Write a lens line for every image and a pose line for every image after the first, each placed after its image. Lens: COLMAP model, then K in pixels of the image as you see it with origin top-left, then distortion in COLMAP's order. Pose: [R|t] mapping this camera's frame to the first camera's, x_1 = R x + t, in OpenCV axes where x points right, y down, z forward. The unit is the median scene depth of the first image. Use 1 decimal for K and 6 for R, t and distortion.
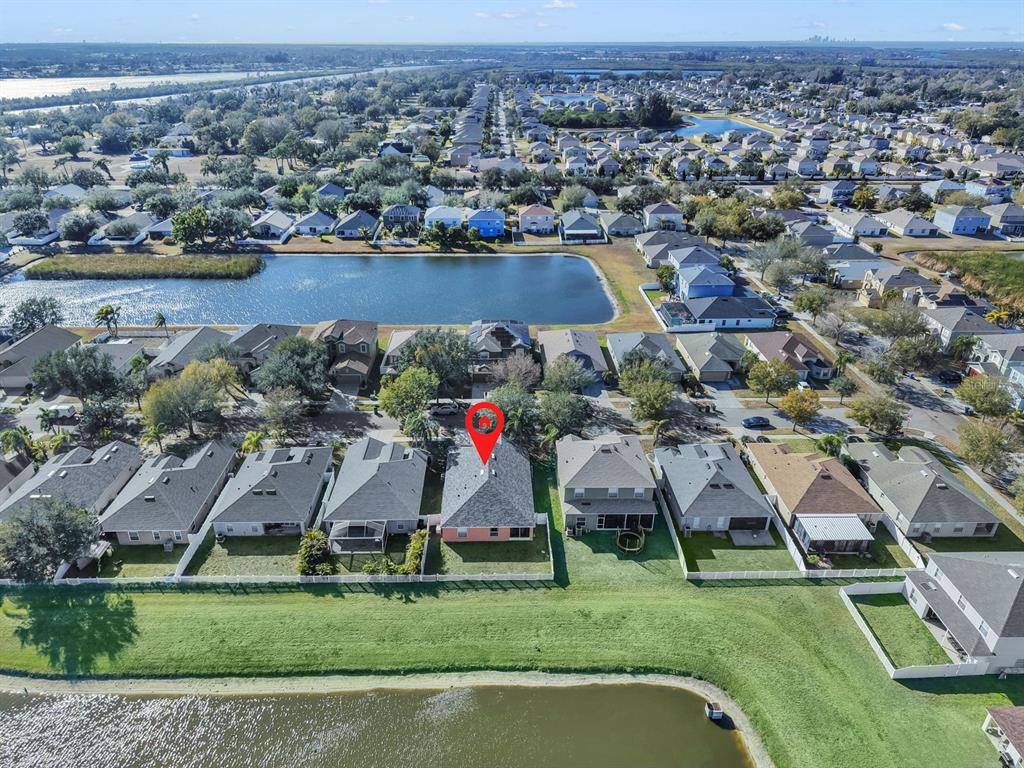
lens RADIAL K [[707.9, 0, 531.0], [0, 707.9, 384.0], [0, 0, 1]] dist [0.008182, -0.003330]
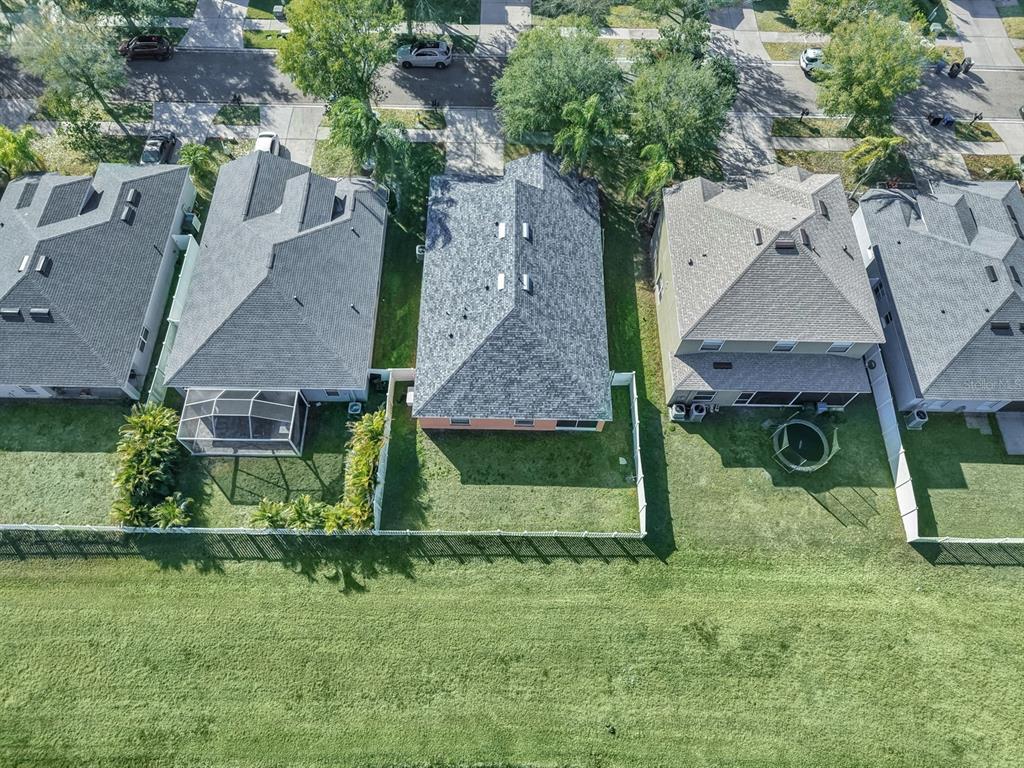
lens RADIAL K [[707.9, 0, 531.0], [0, 707.9, 384.0], [0, 0, 1]] dist [0.008182, -0.003330]
pose [[0.998826, 0.048094, -0.005787, -0.046823], [-0.035475, 0.807584, 0.588685, -0.095295], [0.032985, -0.587788, 0.808342, 0.628382]]
